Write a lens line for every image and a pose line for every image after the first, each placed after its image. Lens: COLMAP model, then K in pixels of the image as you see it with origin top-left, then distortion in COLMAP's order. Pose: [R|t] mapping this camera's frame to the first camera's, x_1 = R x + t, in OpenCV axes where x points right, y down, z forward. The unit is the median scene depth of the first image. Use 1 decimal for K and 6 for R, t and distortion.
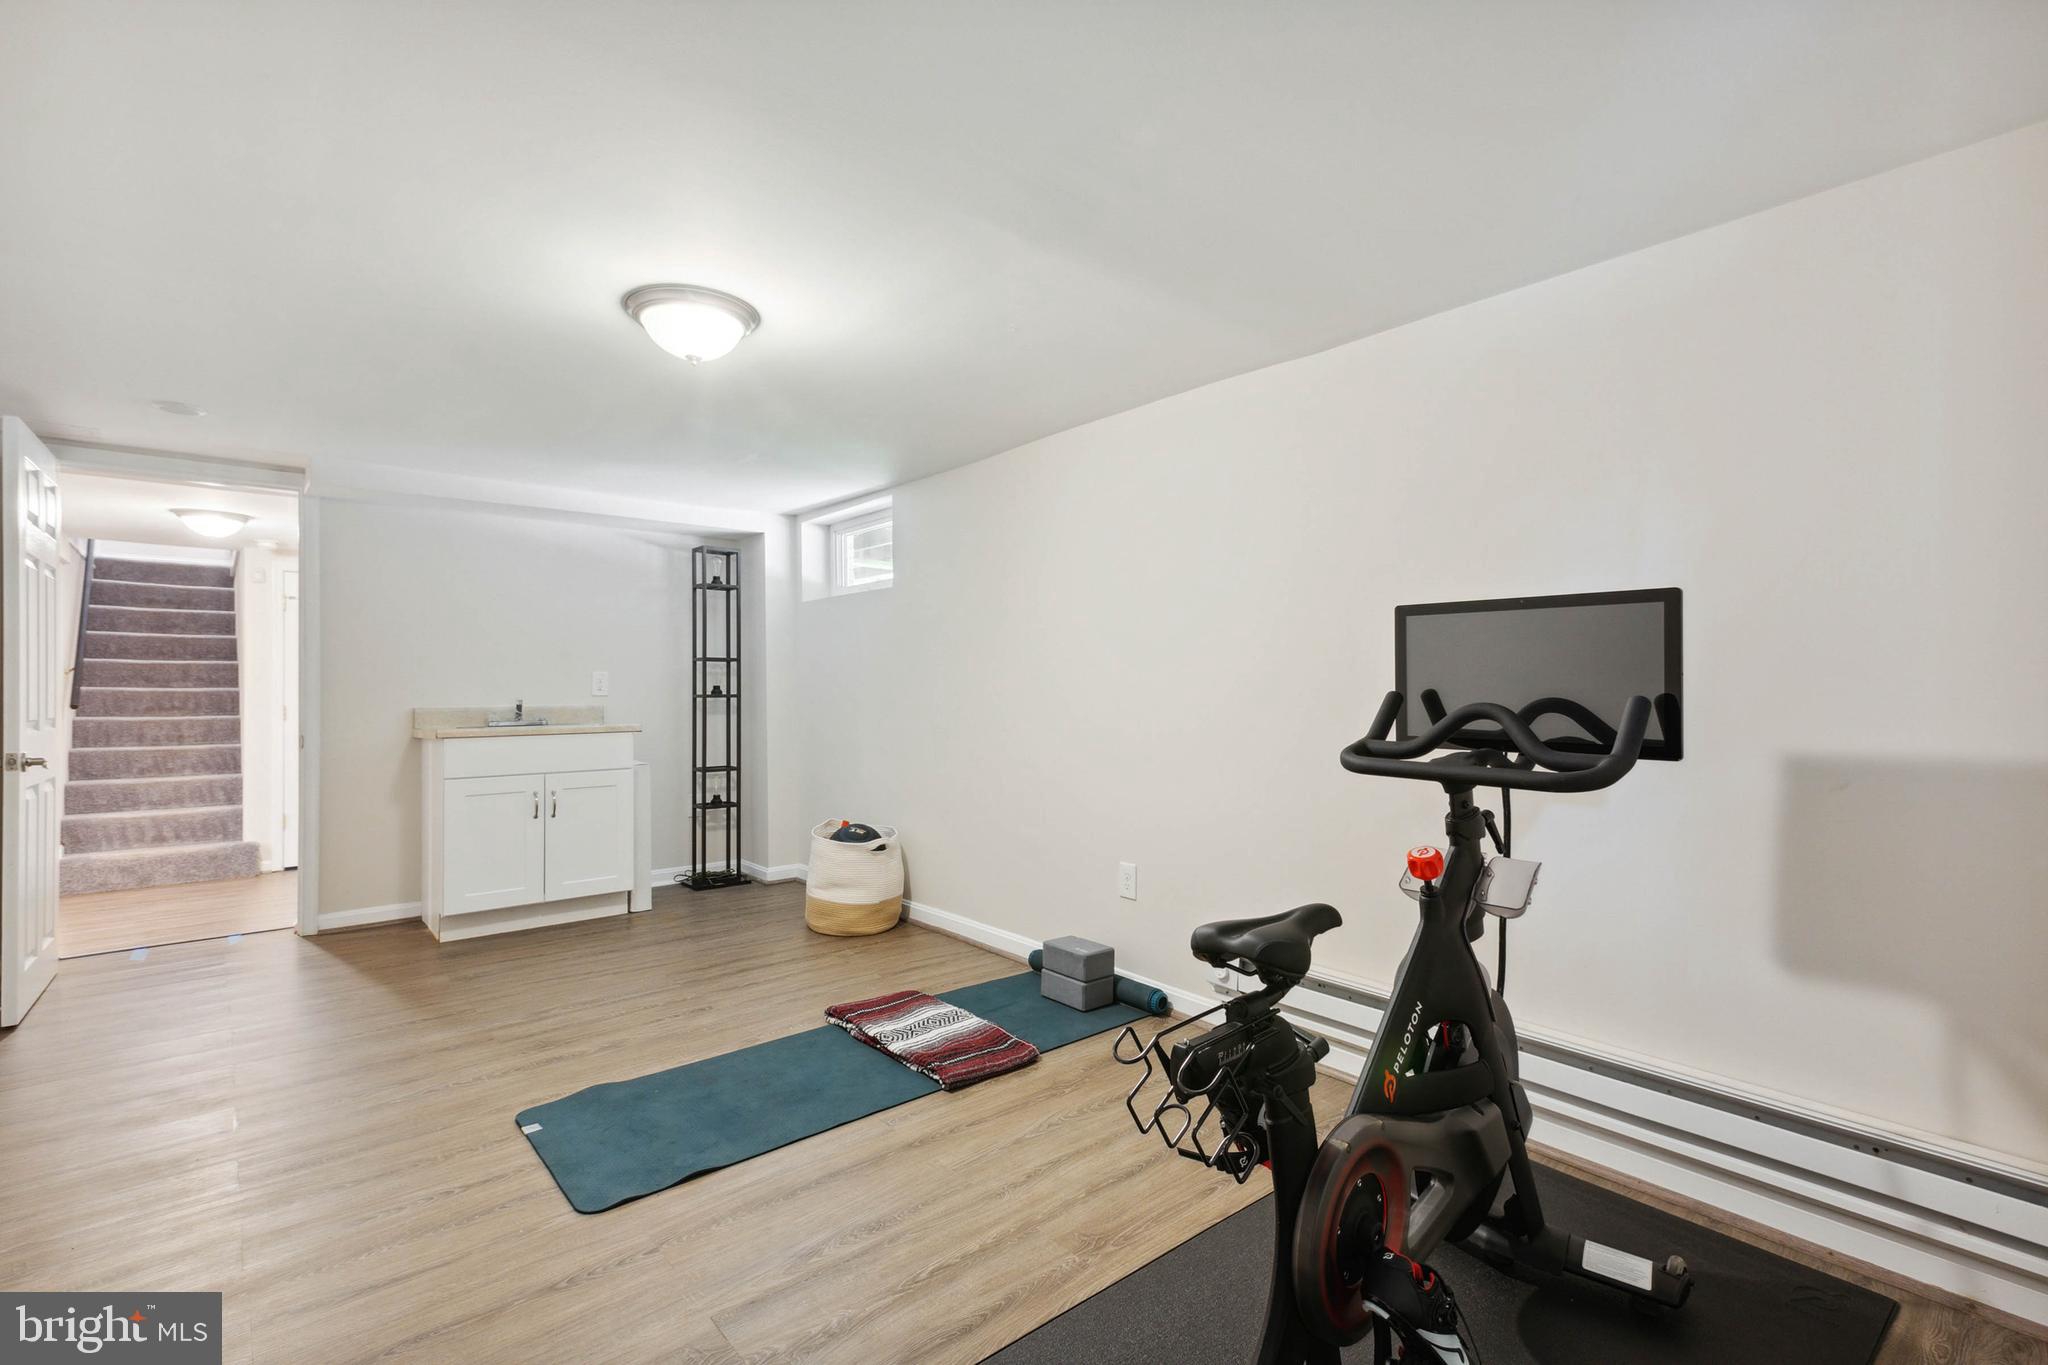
lens RADIAL K [[954.8, 0, 1033.3], [0, 954.8, 685.6], [0, 0, 1]] dist [0.016539, 0.000138]
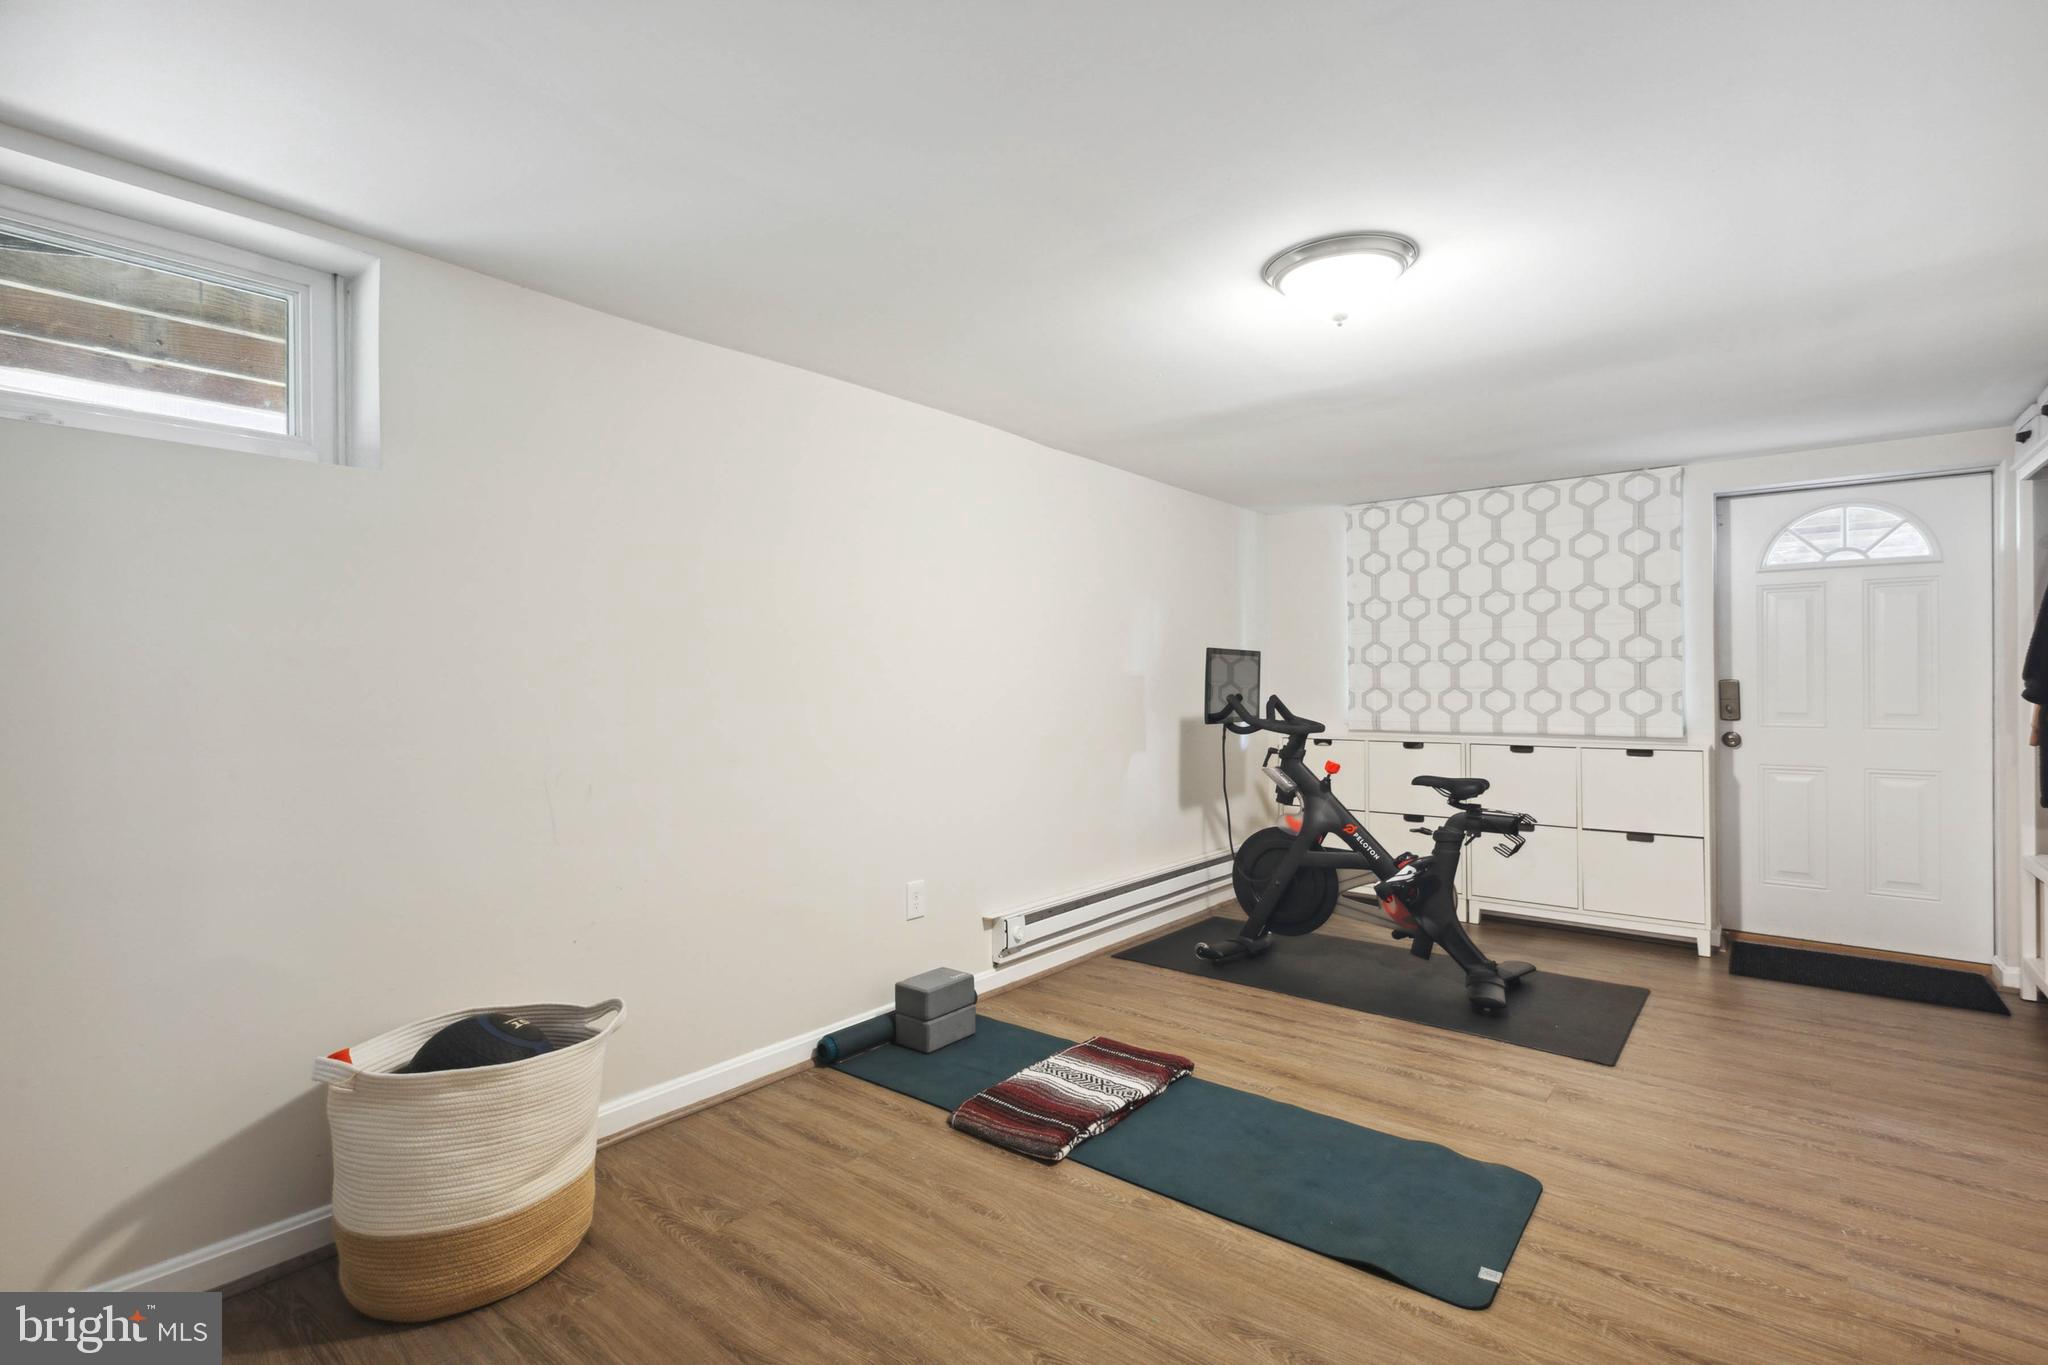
lens RADIAL K [[954.8, 0, 1032.7], [0, 954.8, 678.5], [0, 0, 1]] dist [0.016539, 0.000138]
pose [[-0.200800, -0.002406, 0.979629, -1.336305], [-0.003915, 0.999991, 0.001653, -0.029079], [-0.979624, -0.003503, -0.200808, 1.675860]]
